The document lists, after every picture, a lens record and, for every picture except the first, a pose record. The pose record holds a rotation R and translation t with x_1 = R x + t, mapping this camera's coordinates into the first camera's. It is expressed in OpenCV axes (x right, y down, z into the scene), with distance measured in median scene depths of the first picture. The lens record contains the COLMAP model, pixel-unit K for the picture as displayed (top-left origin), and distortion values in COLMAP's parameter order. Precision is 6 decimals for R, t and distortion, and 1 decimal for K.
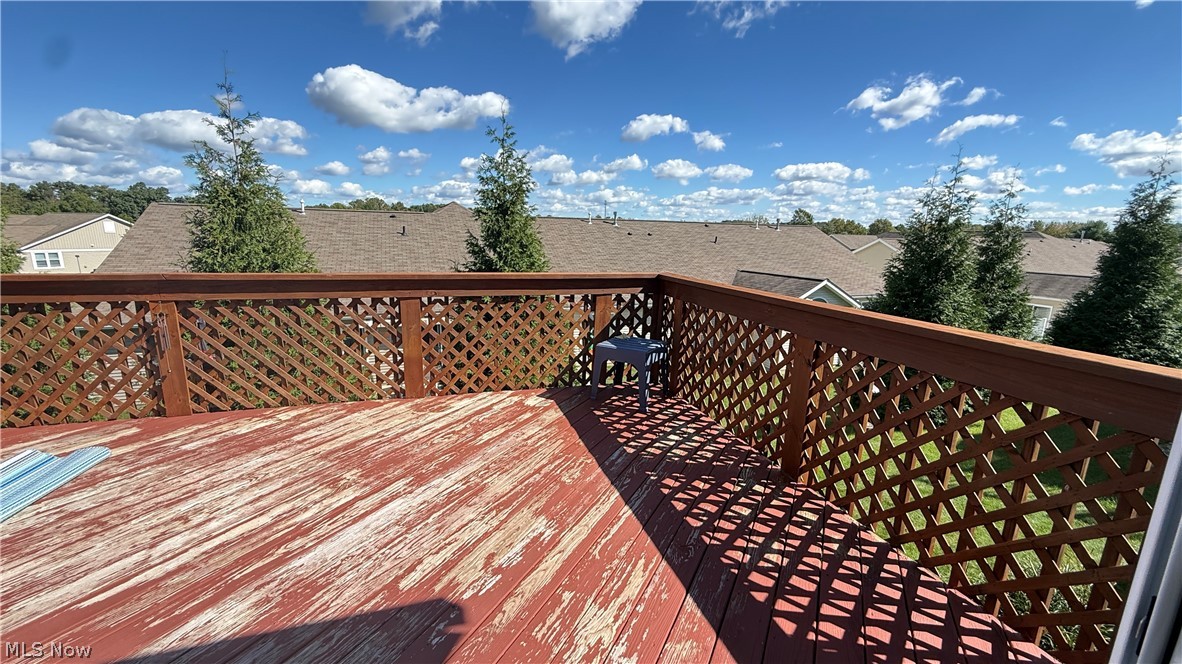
lens RADIAL K [[470.3, 0, 588.1], [0, 470.3, 332.4], [0, 0, 1]] dist [0.000089, 0.000188]
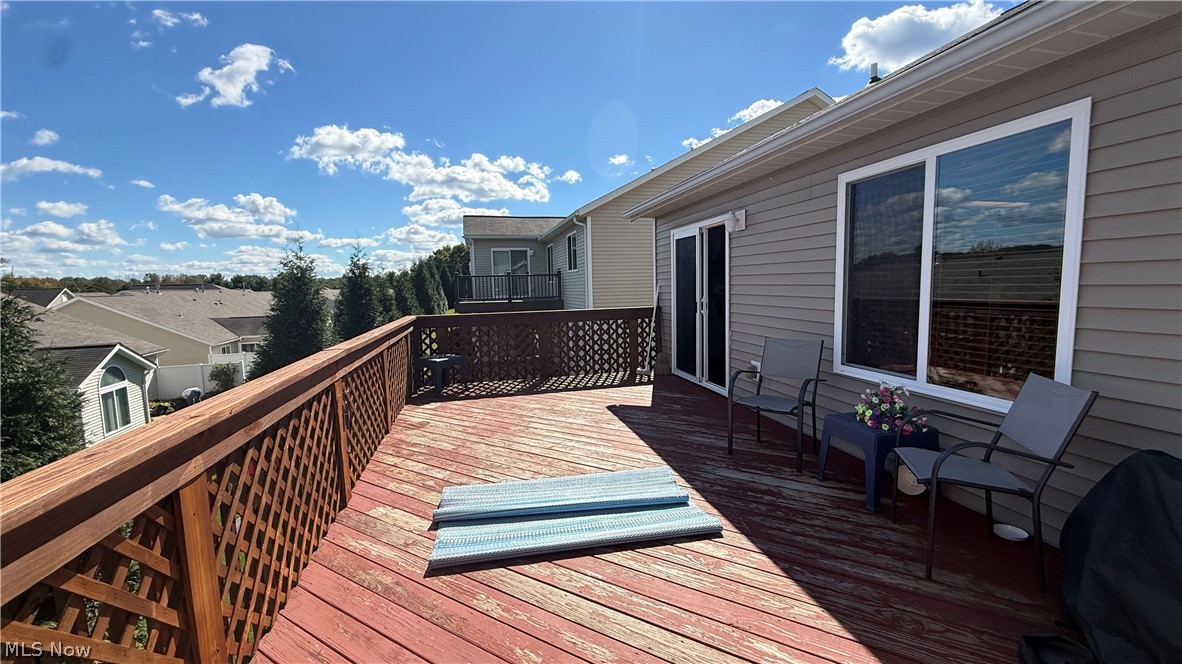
lens RADIAL K [[467.5, 0, 591.0], [0, 467.5, 332.0], [0, 0, 1]] dist [-0.003746, -0.000245]
pose [[0.057812, -0.126963, 0.990221, -1.509228], [0.232950, 0.966215, 0.110285, -0.121522], [-0.970769, 0.224297, 0.085435, 0.336586]]
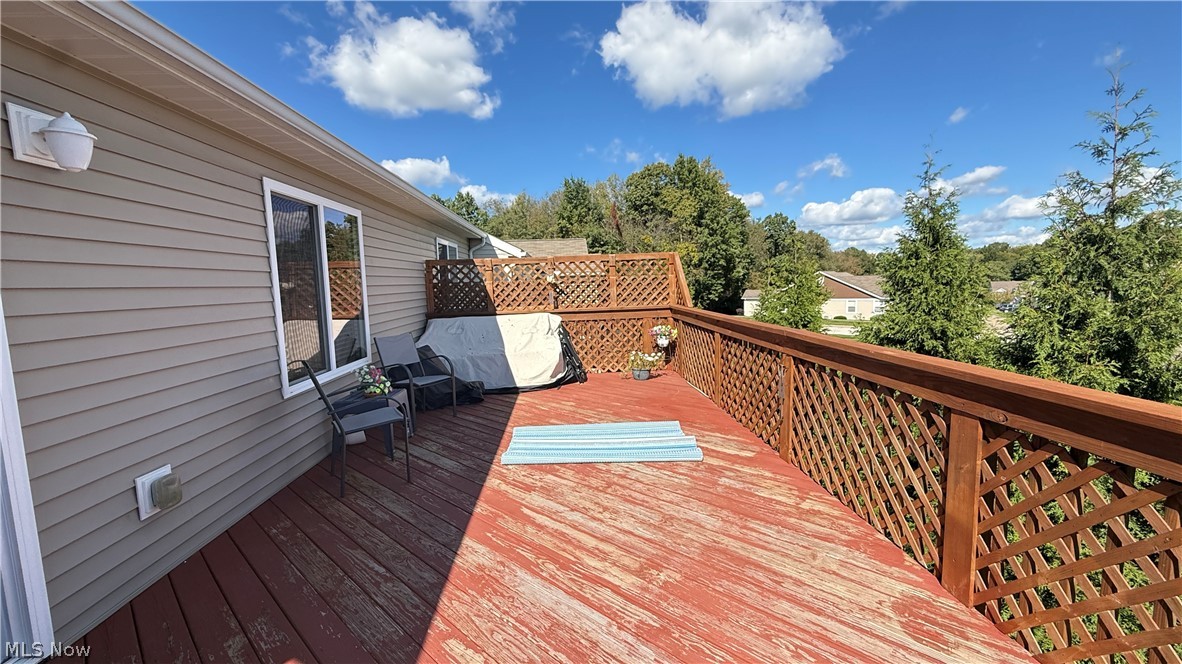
lens RADIAL K [[470.3, 0, 588.1], [0, 470.3, 332.4], [0, 0, 1]] dist [0.000089, 0.000188]
pose [[-0.241834, 0.088507, -0.966273, 0.226147], [-0.177938, 0.974899, 0.133830, -0.152218], [0.953863, 0.204301, -0.220015, 0.659321]]
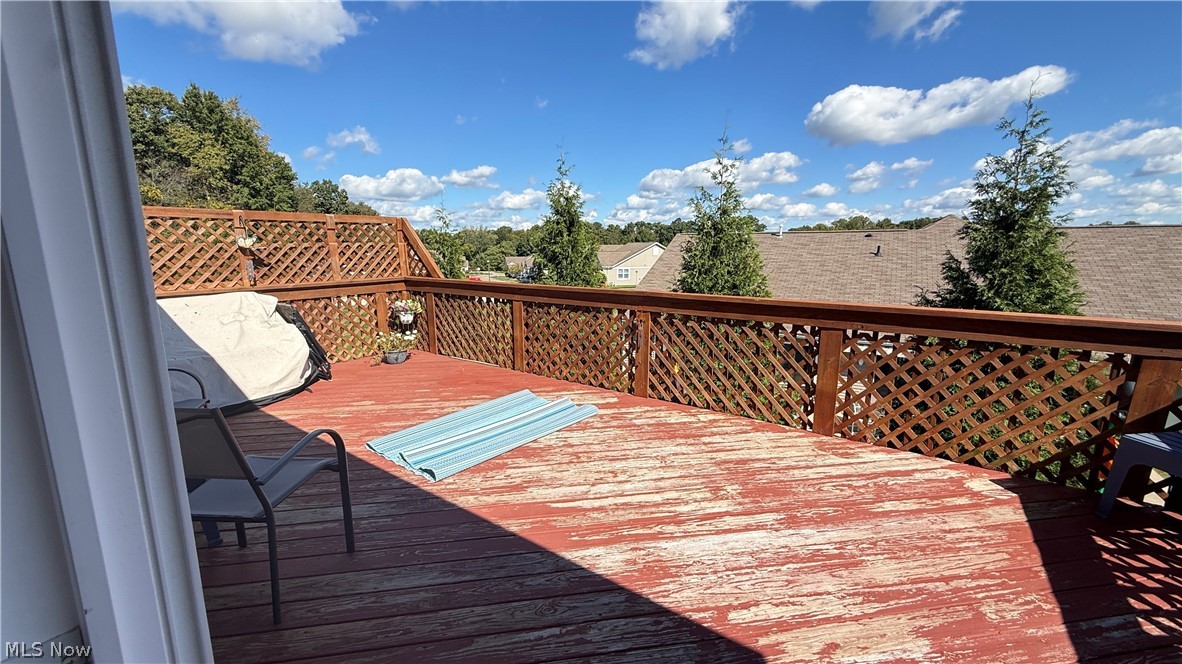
lens RADIAL K [[470.3, 0, 588.1], [0, 470.3, 332.4], [0, 0, 1]] dist [0.000089, 0.000188]
pose [[0.599881, 0.118041, -0.791334, 0.069340], [-0.149322, 0.988197, 0.034211, -0.023914], [0.786032, 0.097641, 0.610426, 0.041419]]
